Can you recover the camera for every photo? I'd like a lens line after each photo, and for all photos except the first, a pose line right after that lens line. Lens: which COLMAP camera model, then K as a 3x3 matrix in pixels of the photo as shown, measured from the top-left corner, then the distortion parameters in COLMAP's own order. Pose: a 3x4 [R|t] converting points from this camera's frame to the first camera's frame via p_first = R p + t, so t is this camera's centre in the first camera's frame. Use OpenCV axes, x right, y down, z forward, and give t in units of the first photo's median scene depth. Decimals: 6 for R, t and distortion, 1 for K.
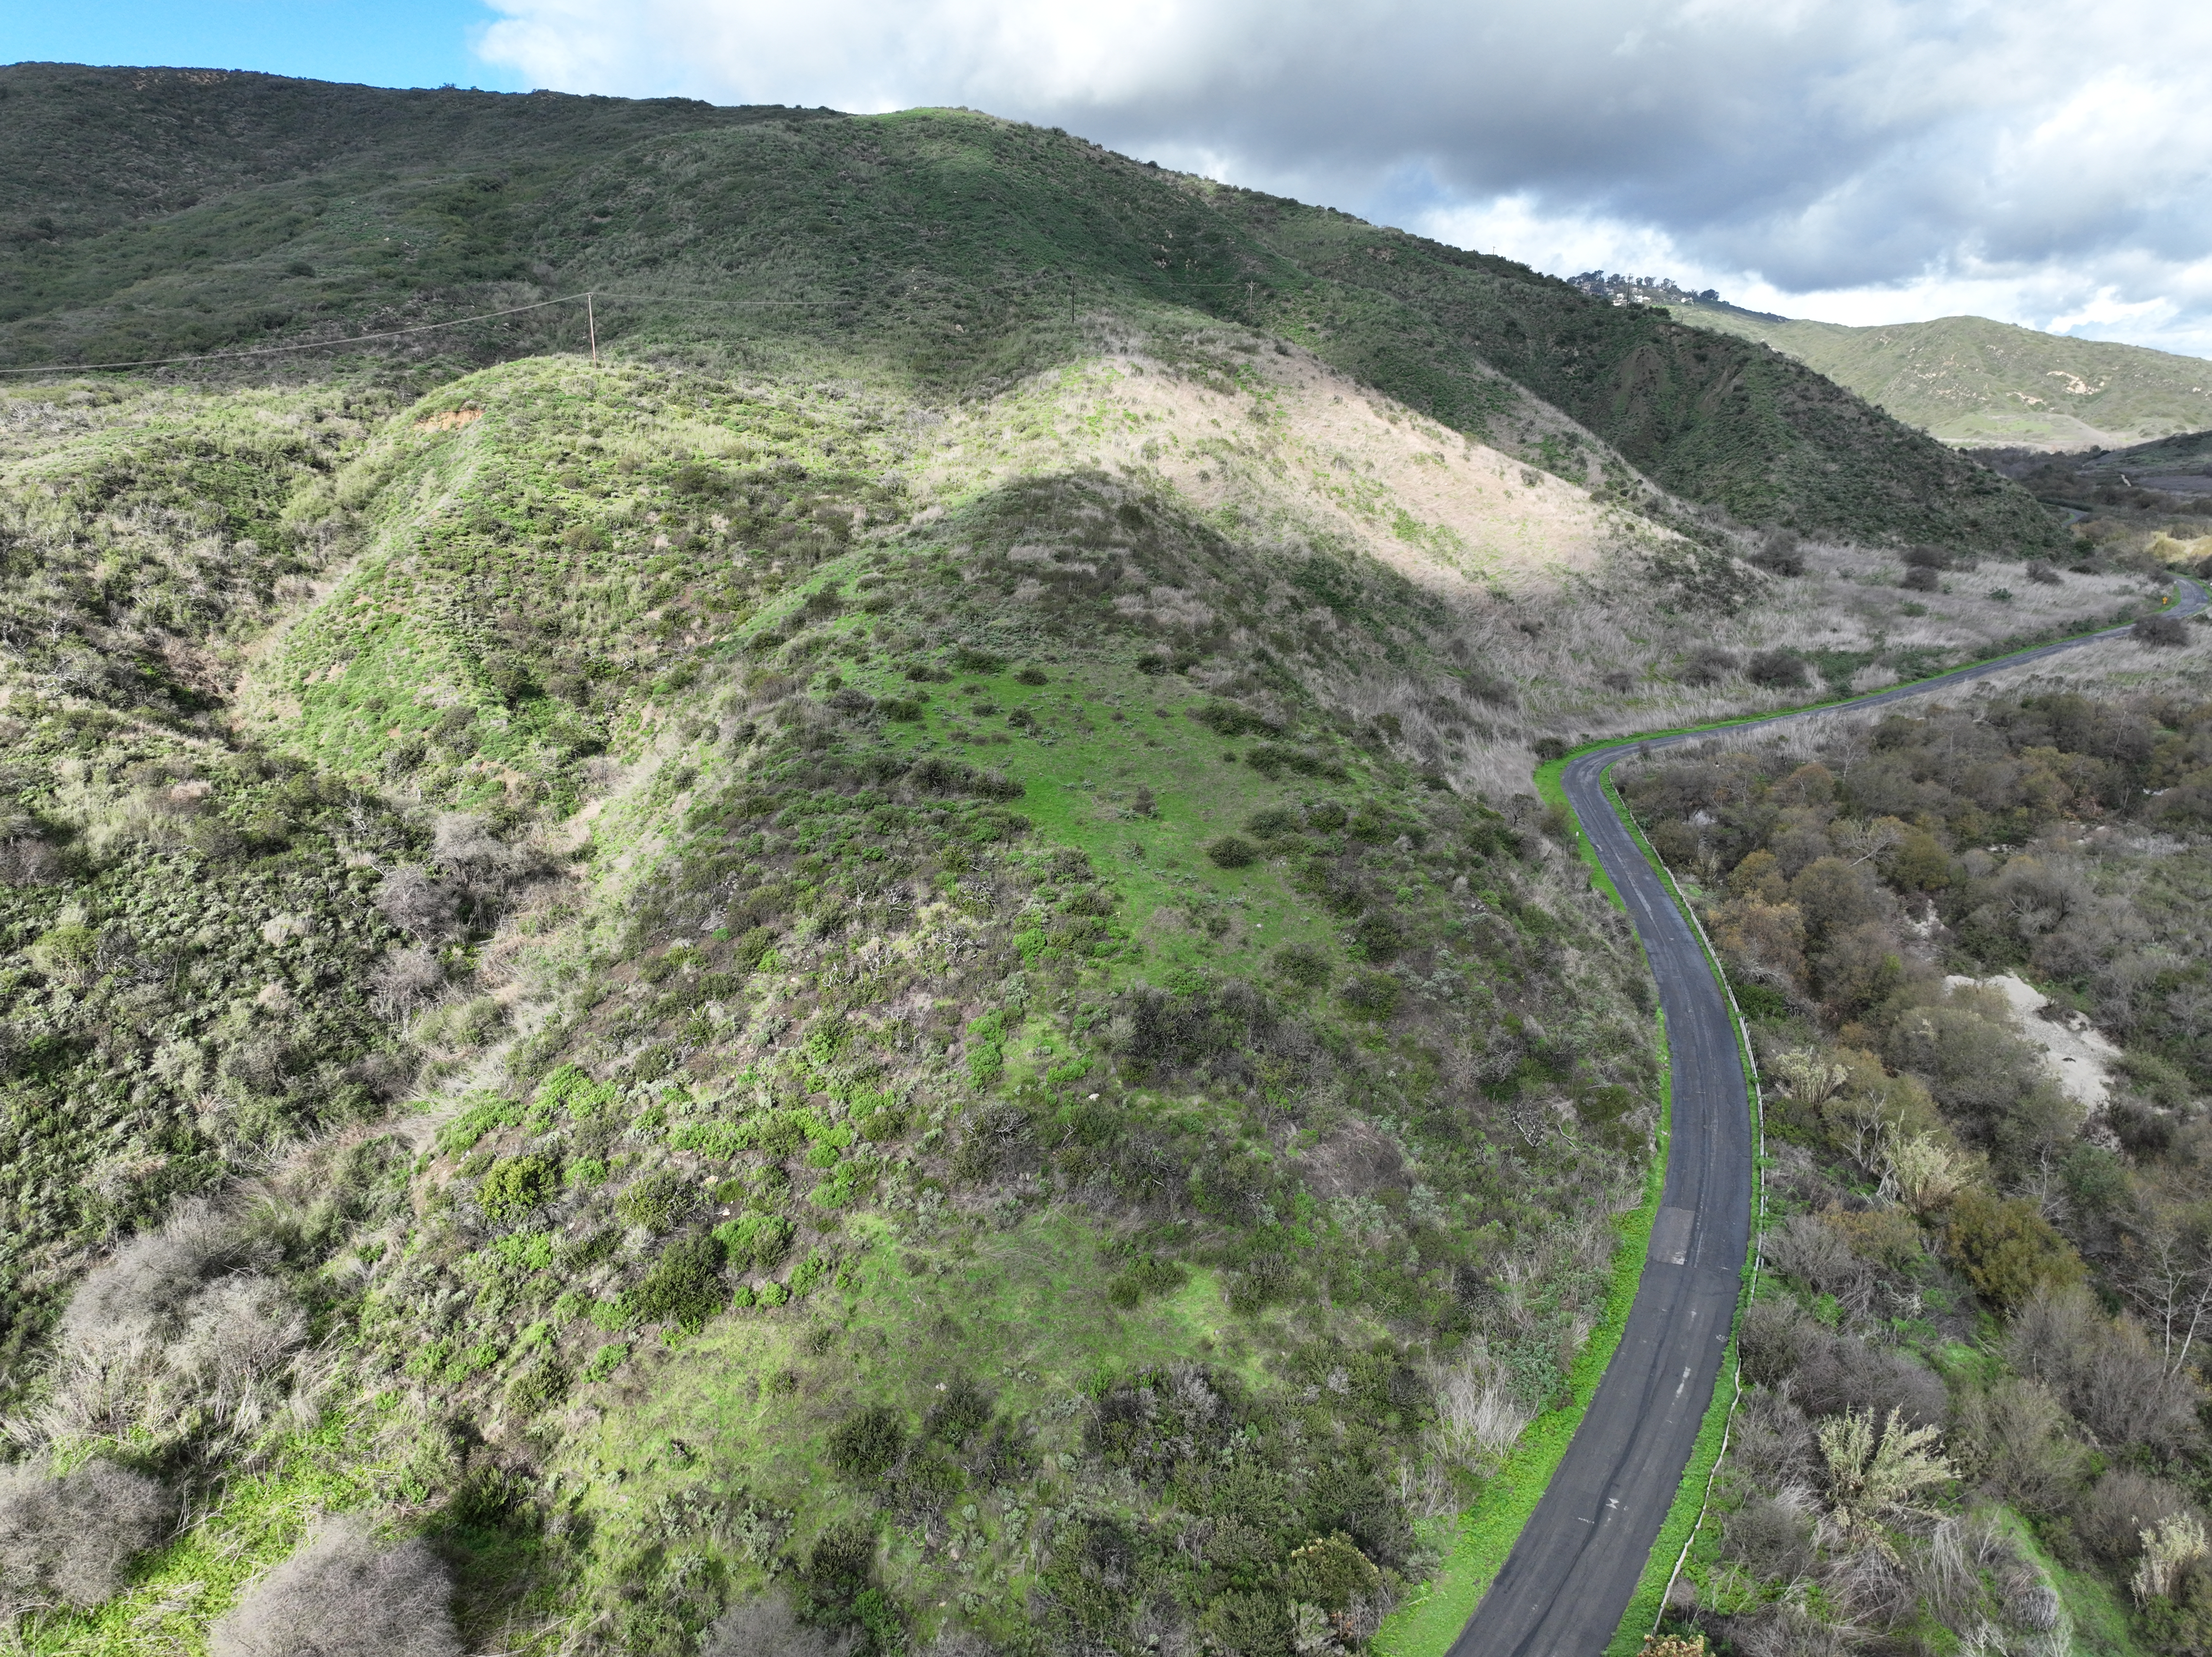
lens RADIAL K [[1565.4, 0, 1109.1], [0, 1565.4, 816.3], [0, 0, 1]] dist [-0.007059, 0.027691]
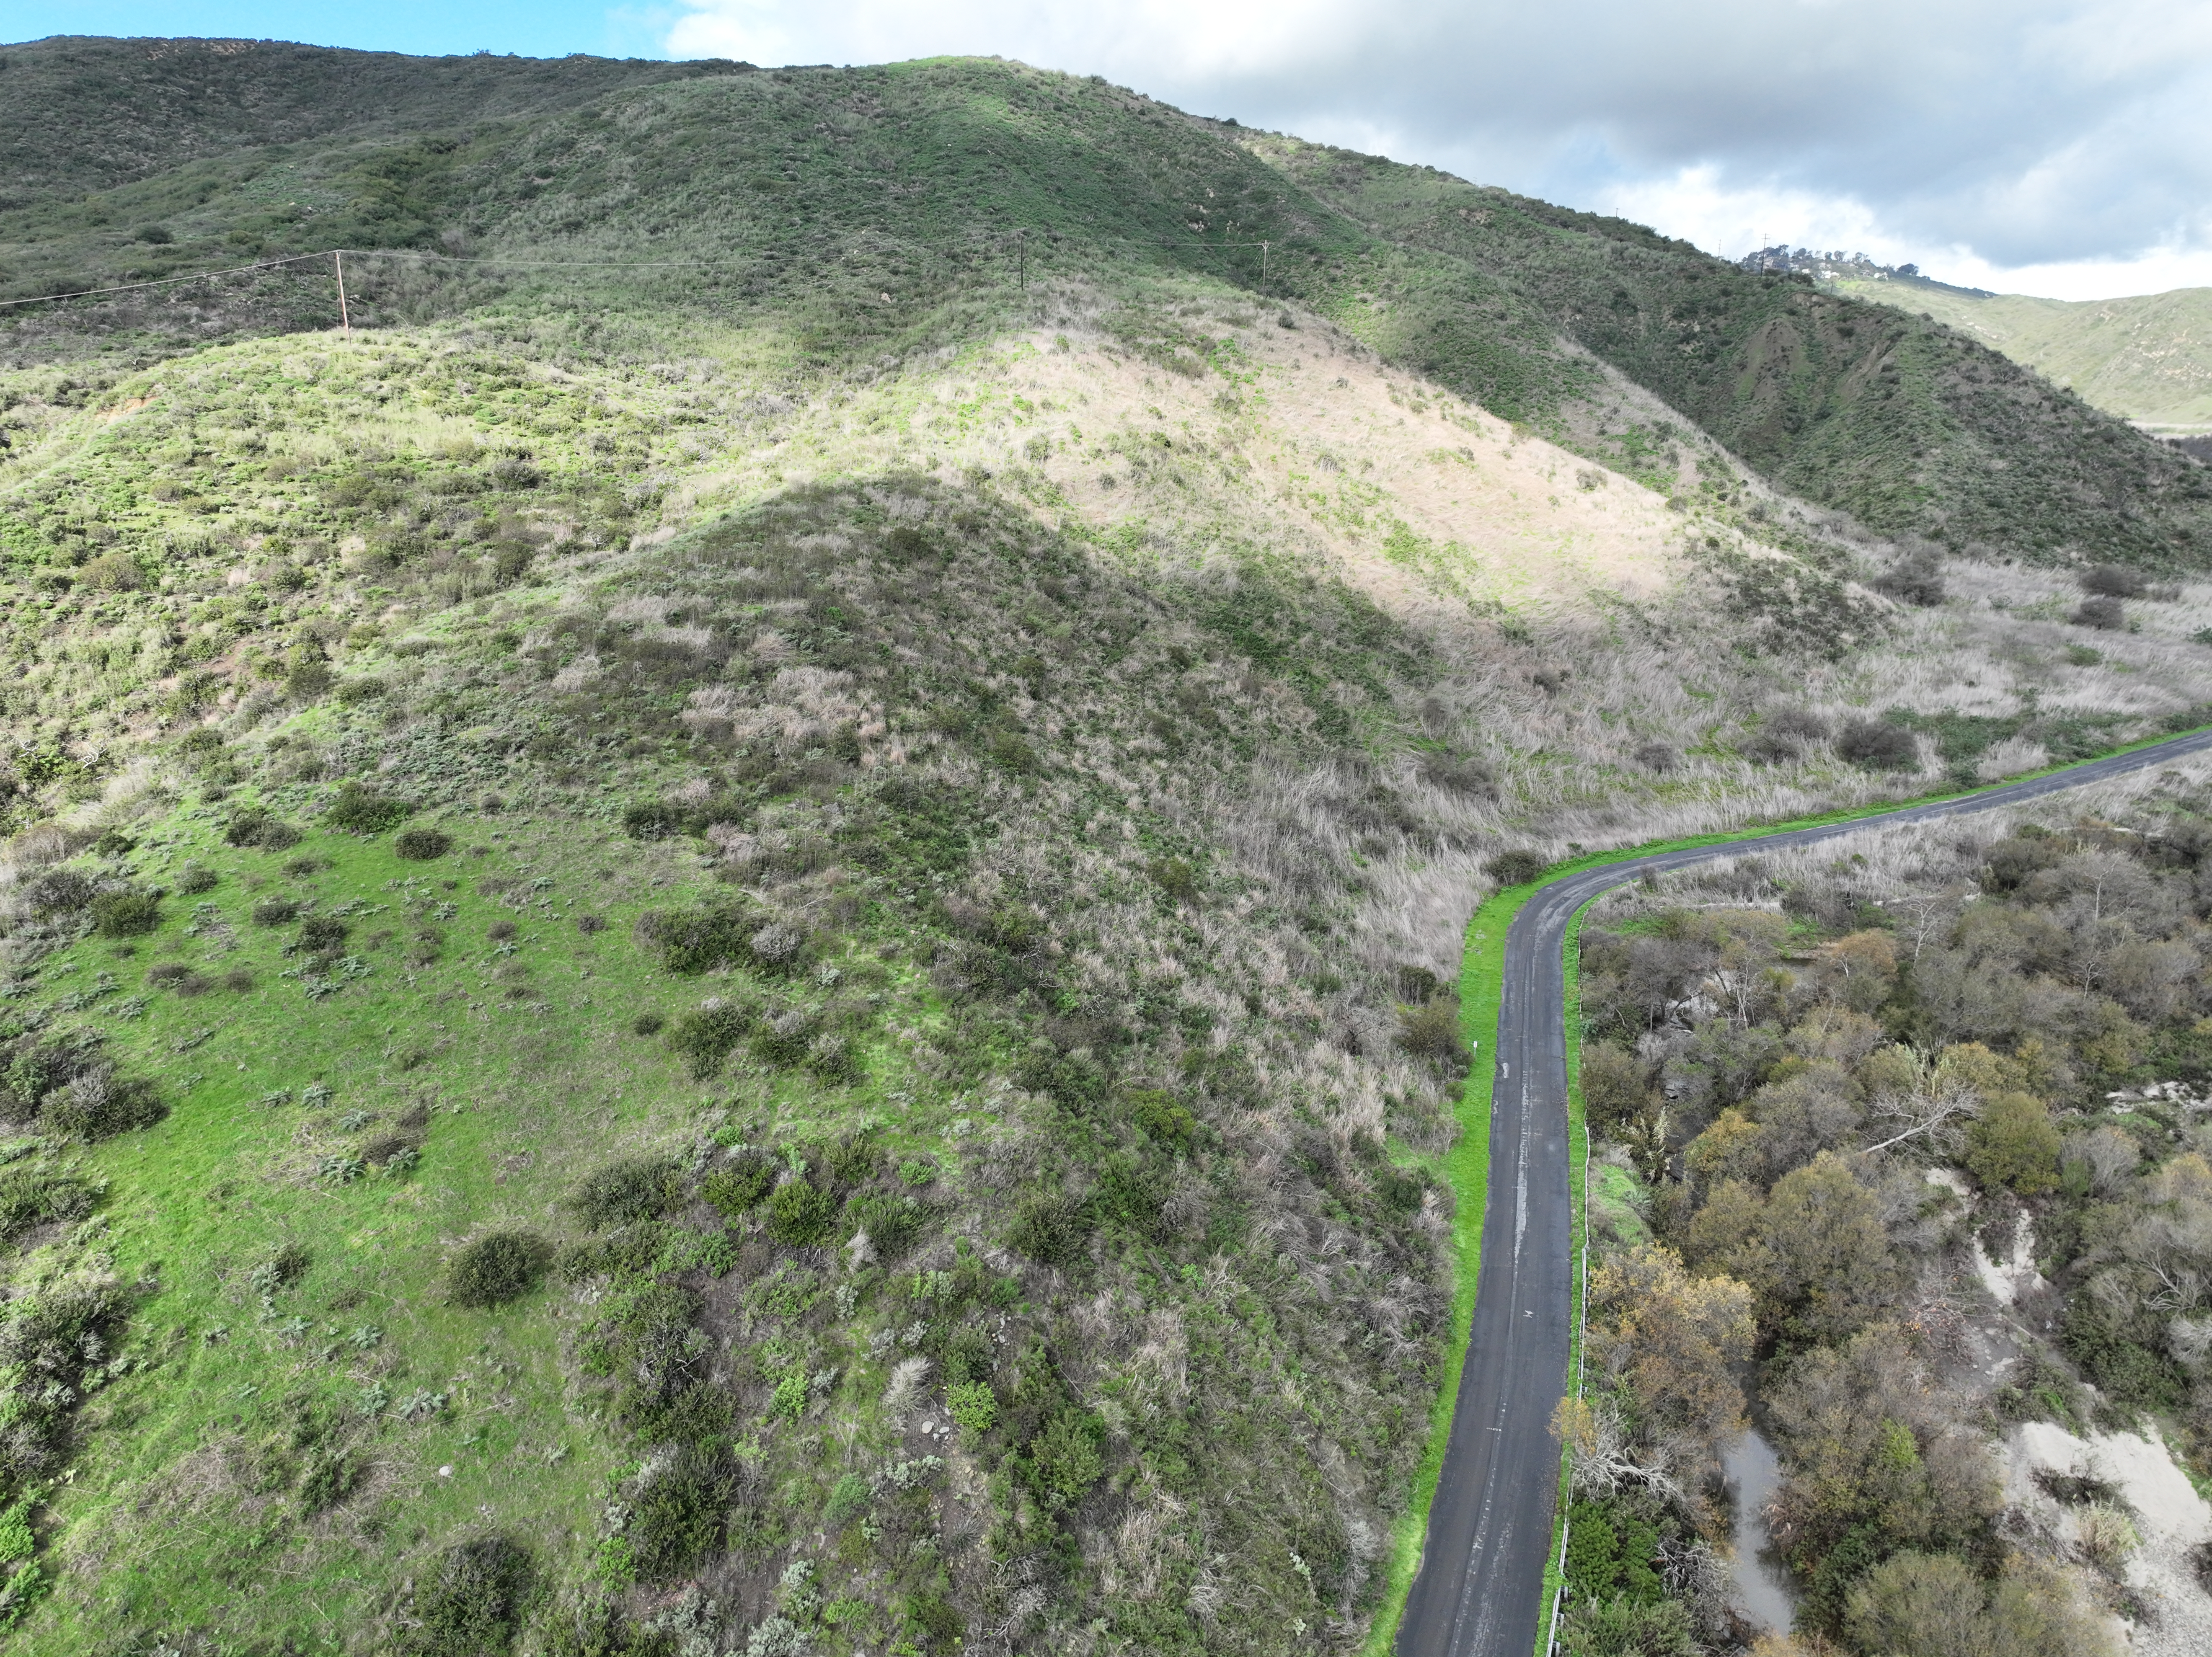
lens RADIAL K [[1565.4, 0, 1109.1], [0, 1565.4, 816.3], [0, 0, 1]] dist [-0.007059, 0.027691]
pose [[0.994509, 0.025902, -0.101396, 0.116613], [-0.025010, 0.999637, 0.010062, -0.048116], [0.101620, -0.007470, 0.994795, 0.184626]]
